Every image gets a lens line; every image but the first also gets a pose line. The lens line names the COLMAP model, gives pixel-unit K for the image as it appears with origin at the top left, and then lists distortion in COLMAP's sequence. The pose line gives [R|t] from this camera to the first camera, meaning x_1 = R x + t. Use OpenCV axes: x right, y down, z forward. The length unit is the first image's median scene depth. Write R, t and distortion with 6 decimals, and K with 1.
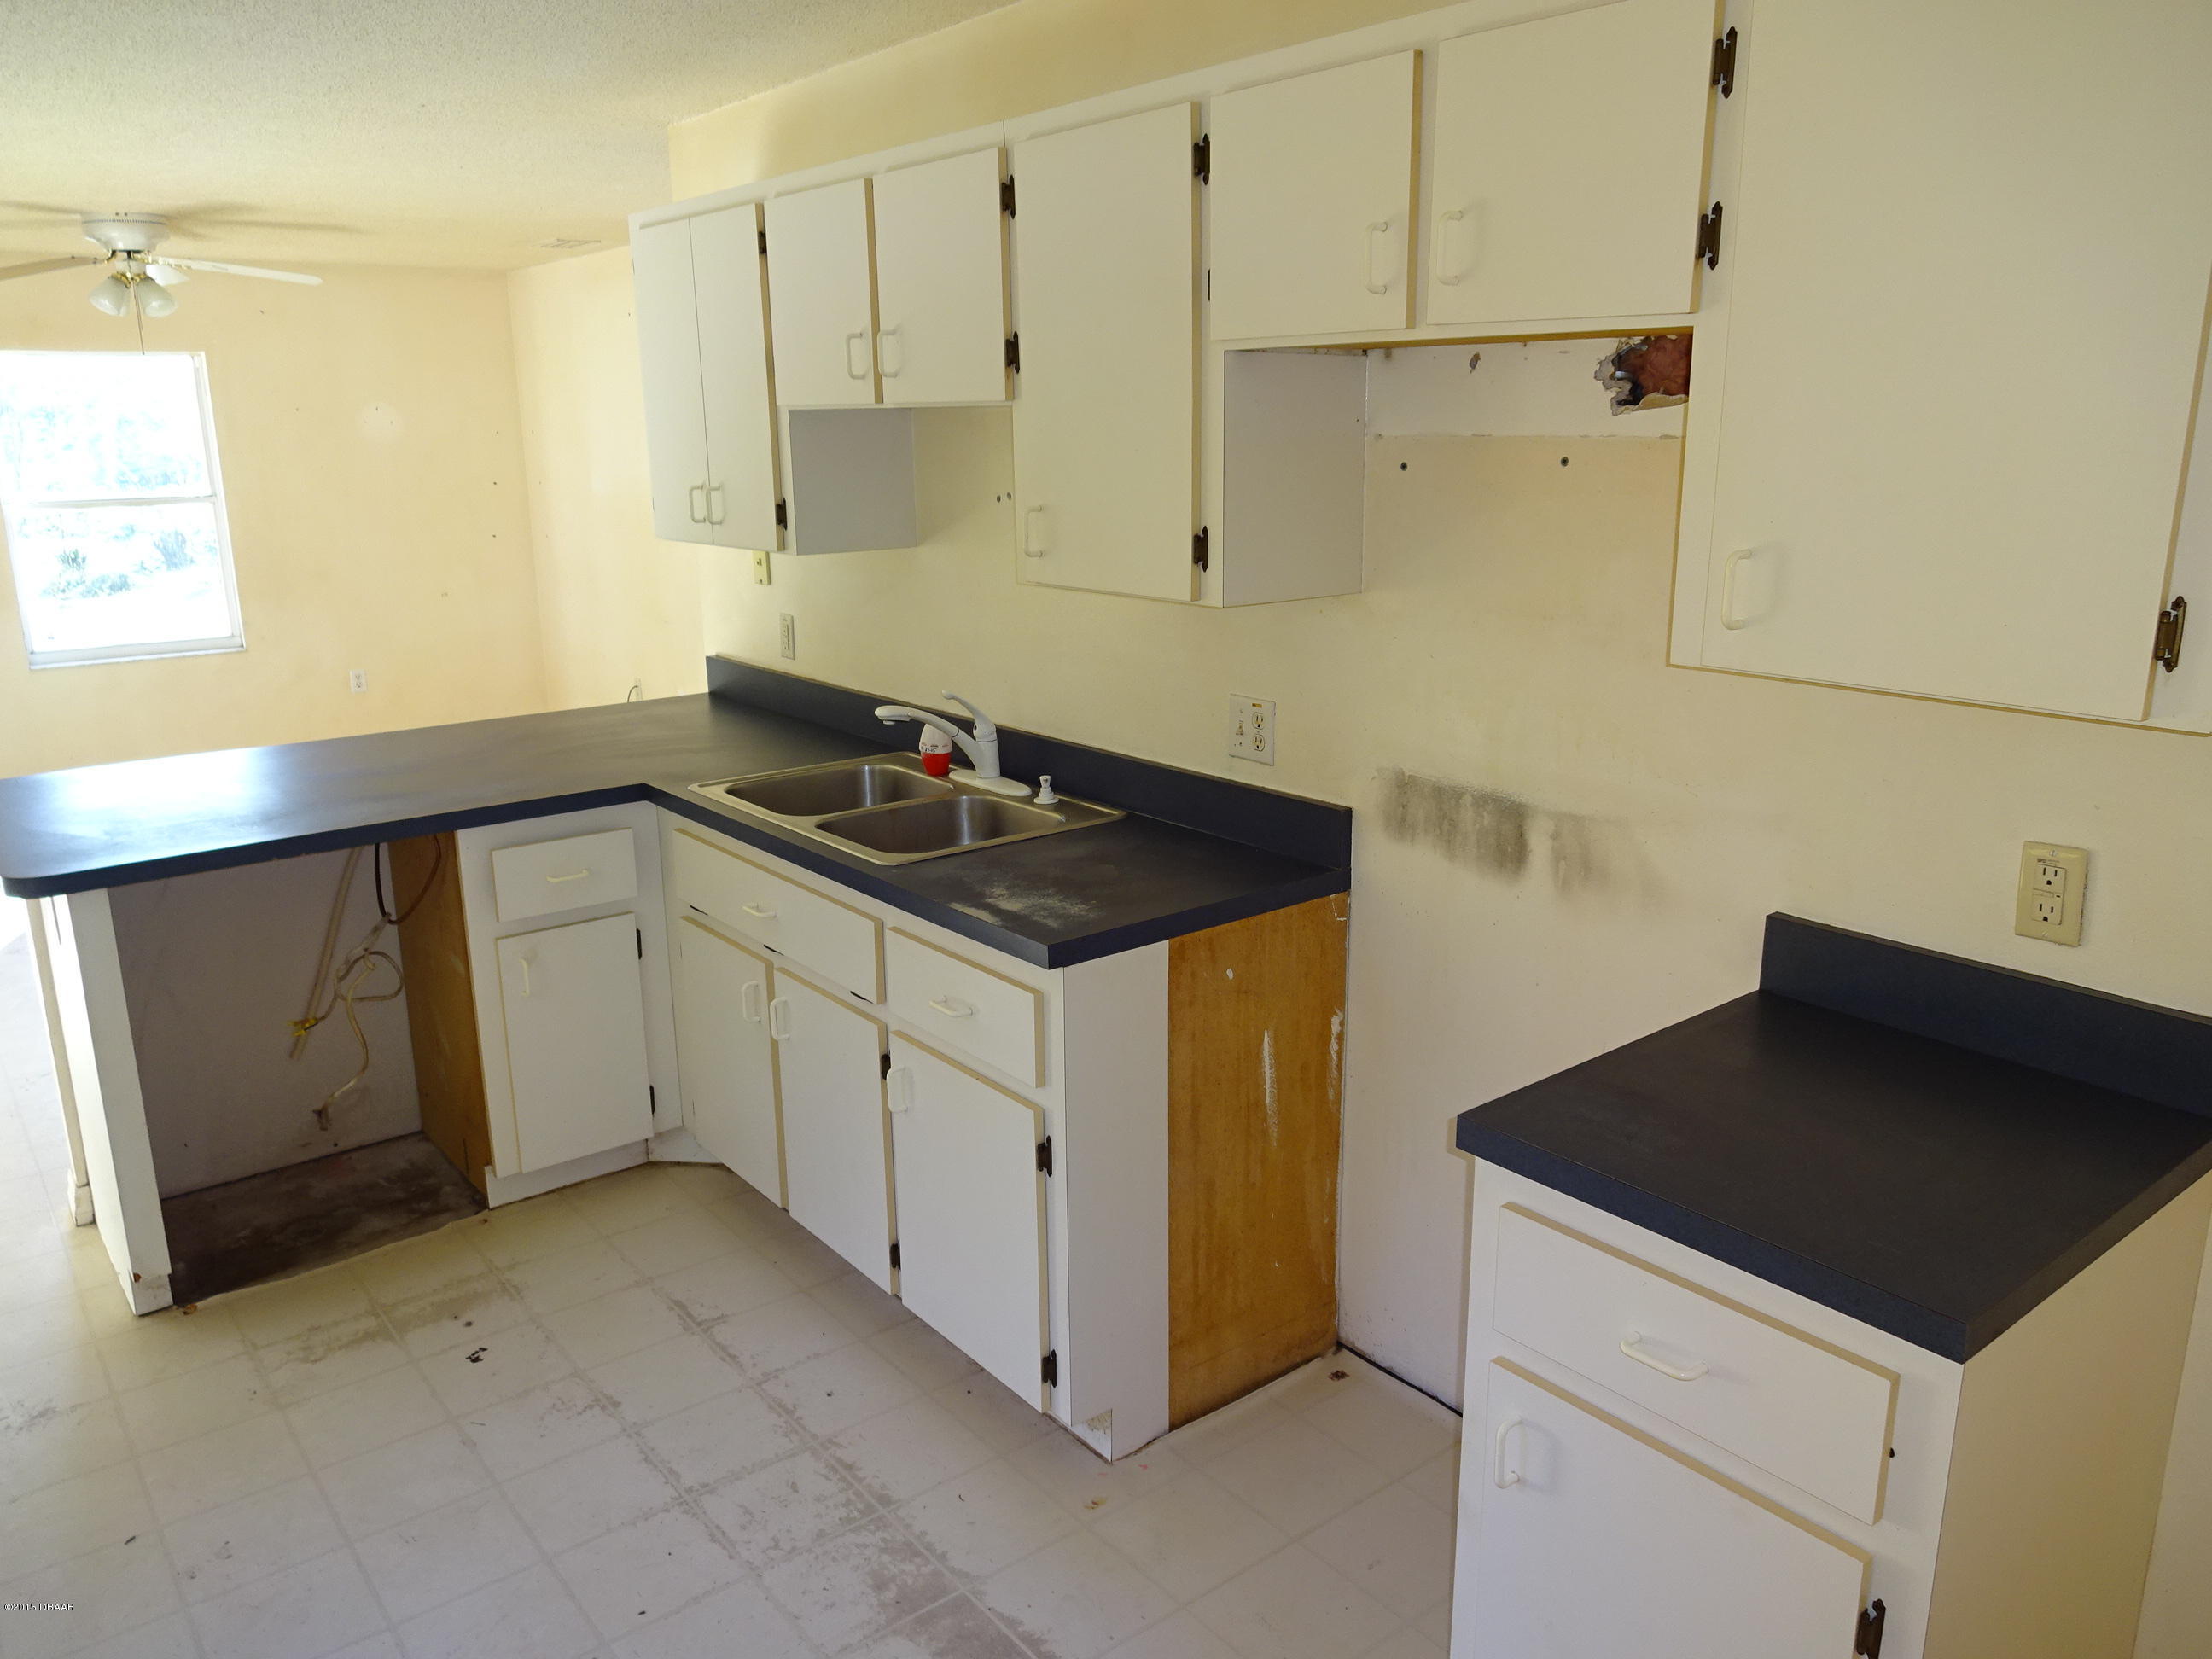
lens RADIAL K [[1619.1, 0, 1097.1], [0, 1619.1, 828.0], [0, 0, 1]] dist [-0.005613, -0.007619]
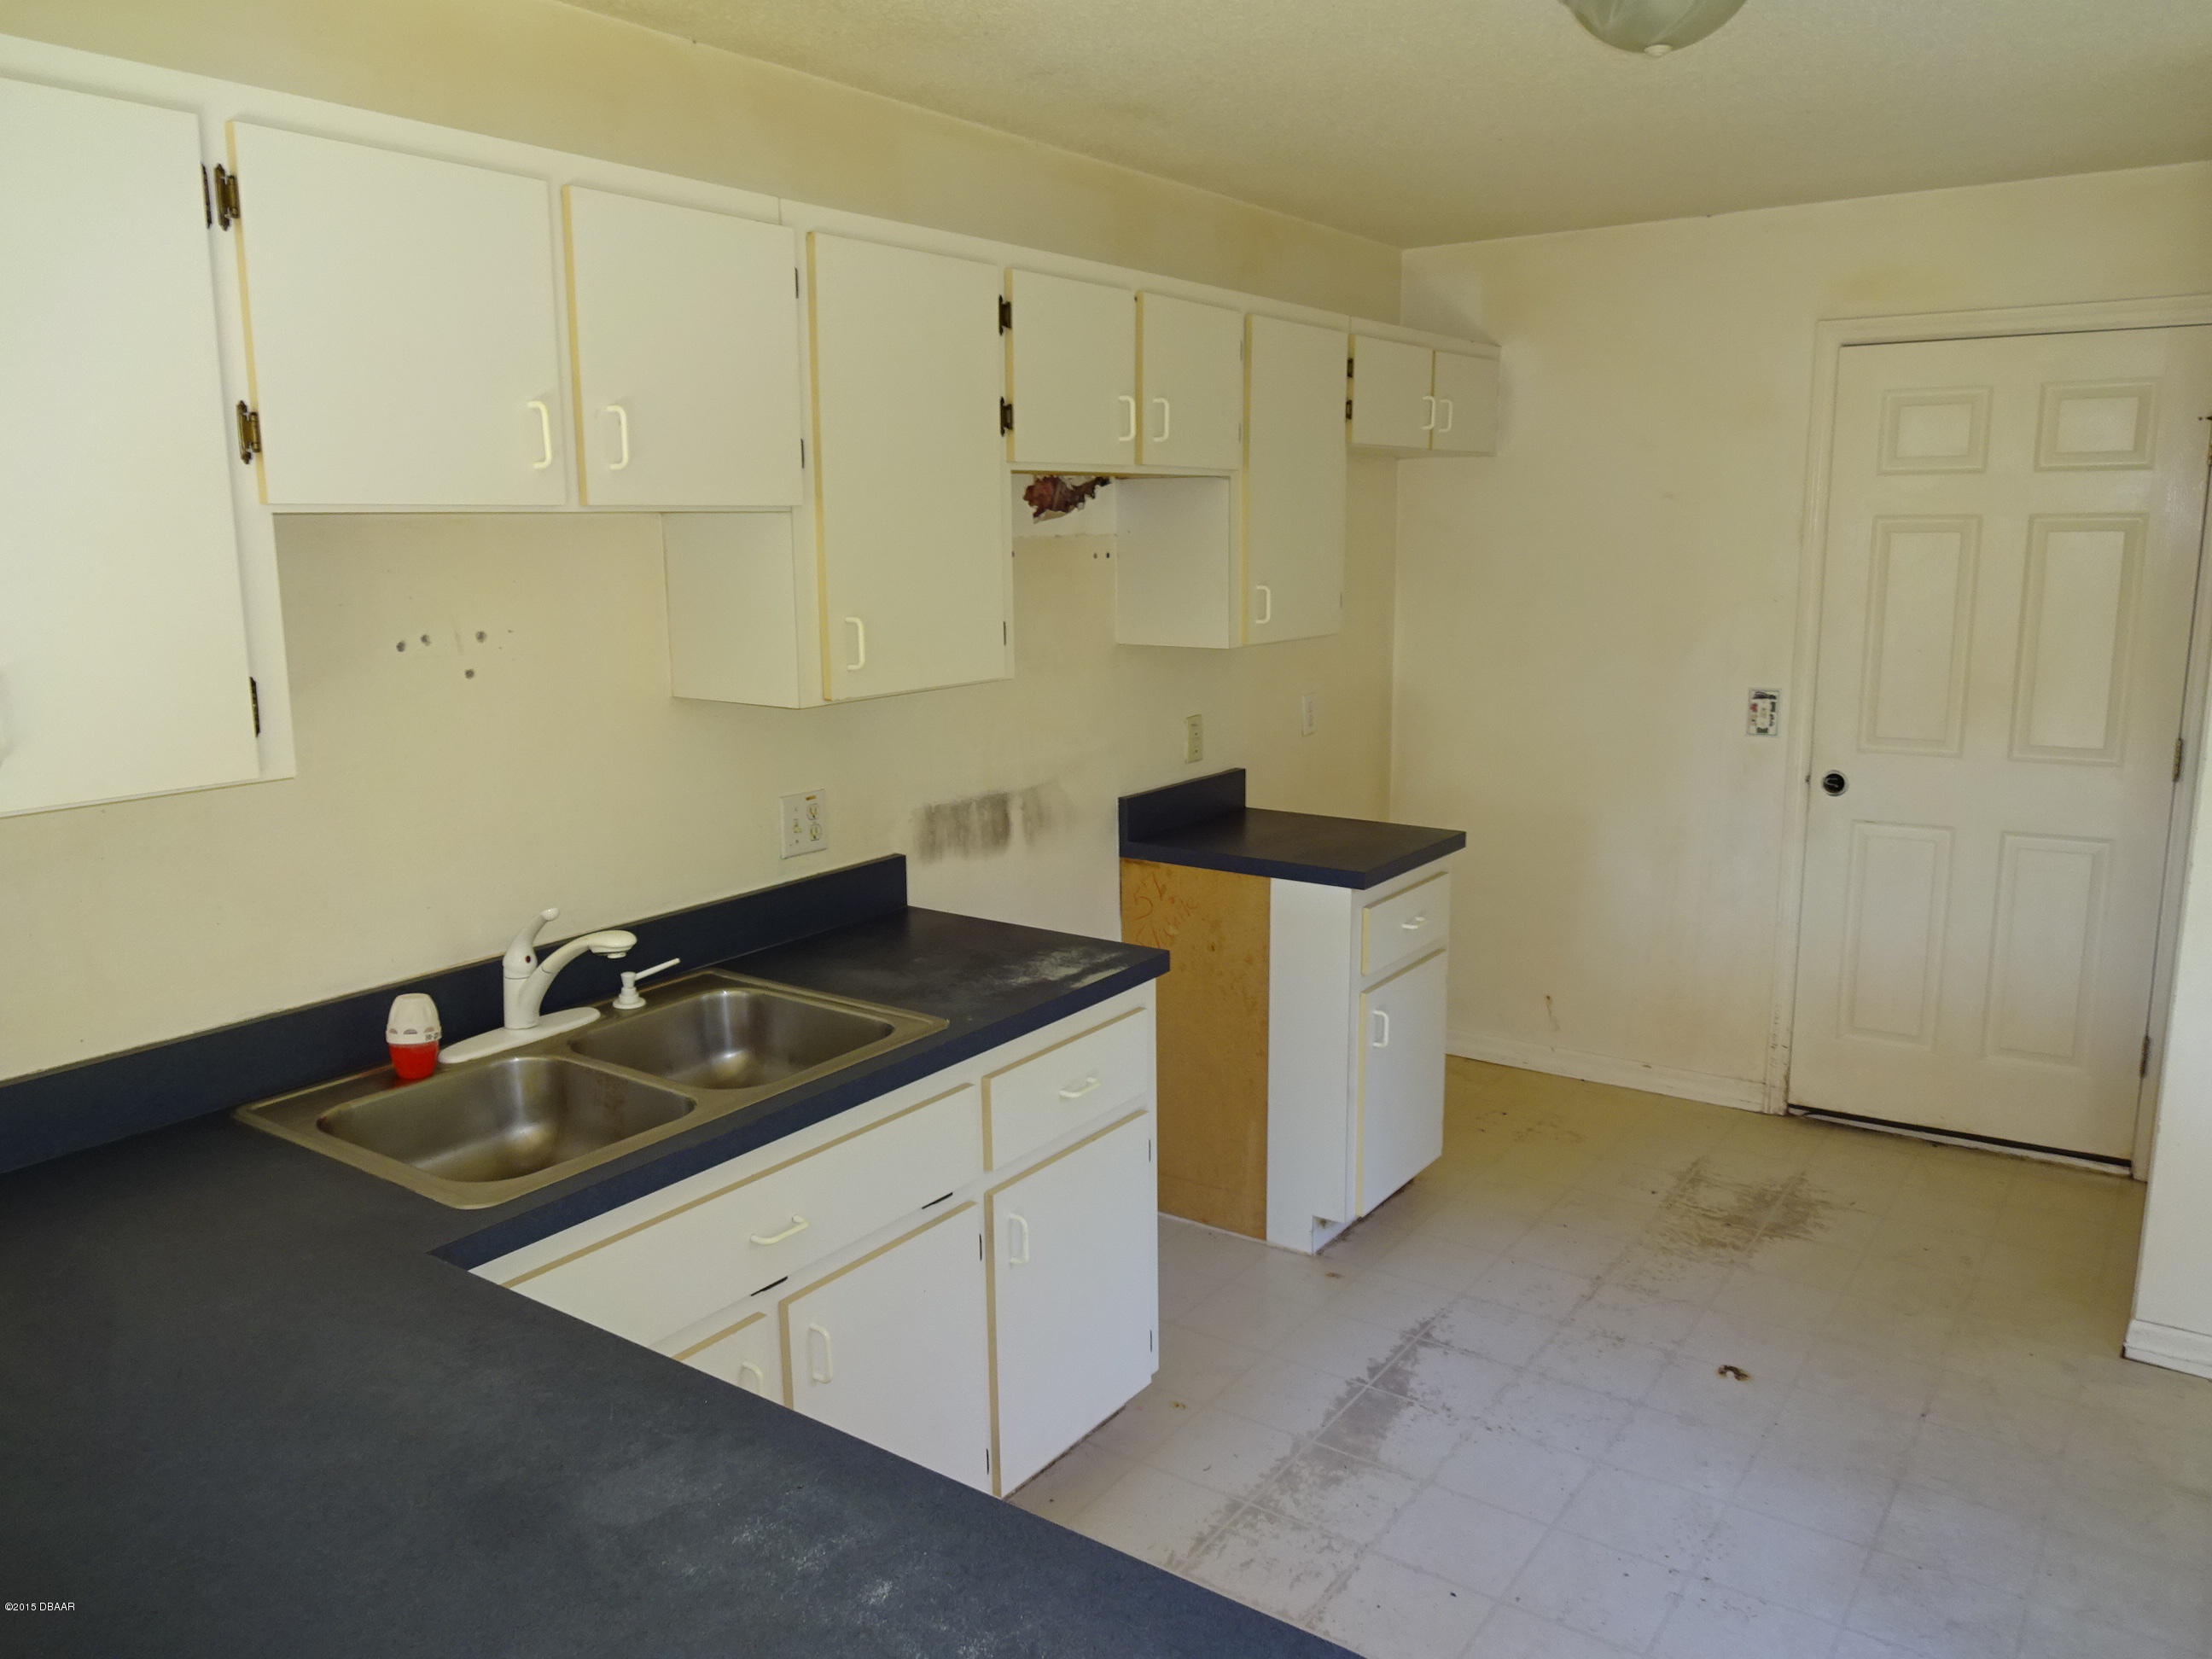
lens RADIAL K [[1619.1, 0, 1097.1], [0, 1619.1, 828.0], [0, 0, 1]] dist [-0.005613, -0.007619]
pose [[-0.279663, -0.166684, 0.945518, -1.122016], [0.250203, 0.938132, 0.239386, -0.310589], [-0.926923, 0.303519, -0.220657, 1.264619]]
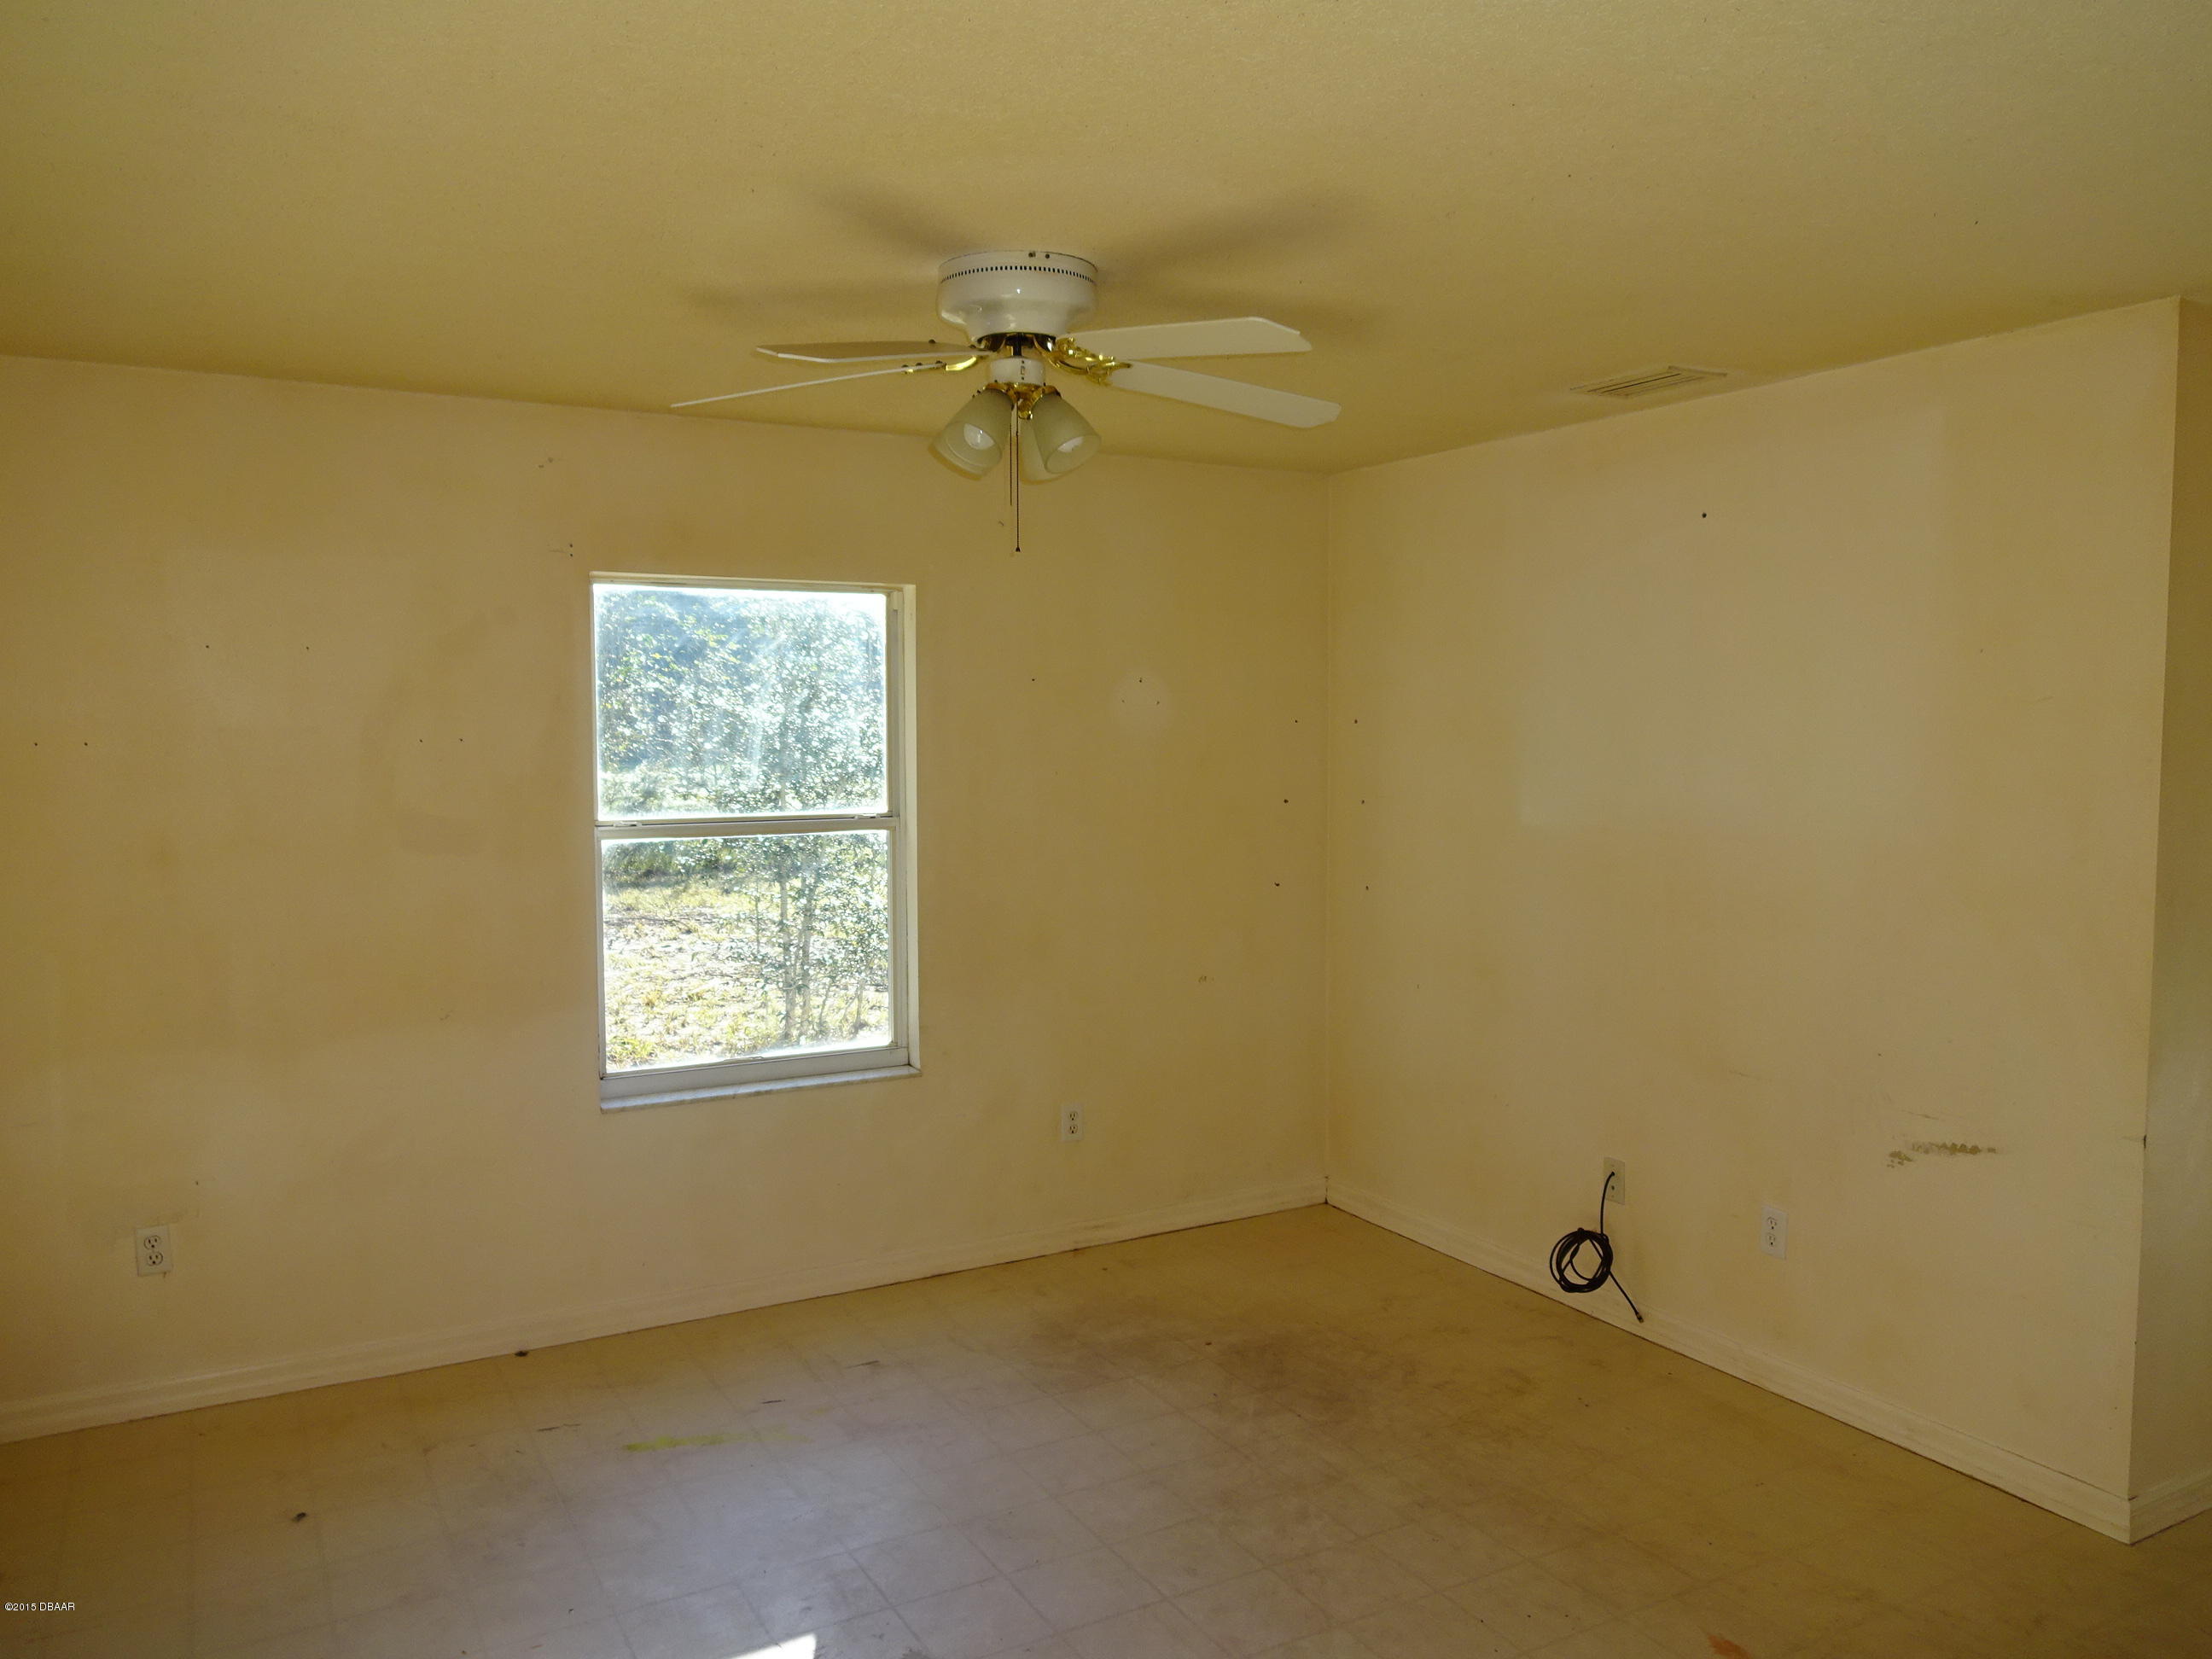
lens RADIAL K [[1619.1, 0, 1097.1], [0, 1619.1, 828.0], [0, 0, 1]] dist [-0.005613, -0.007619]
pose [[0.987091, 0.026529, -0.157946, -0.356654], [-0.054190, 0.983343, -0.173494, -0.094849], [0.150713, 0.179813, 0.972087, 0.401334]]
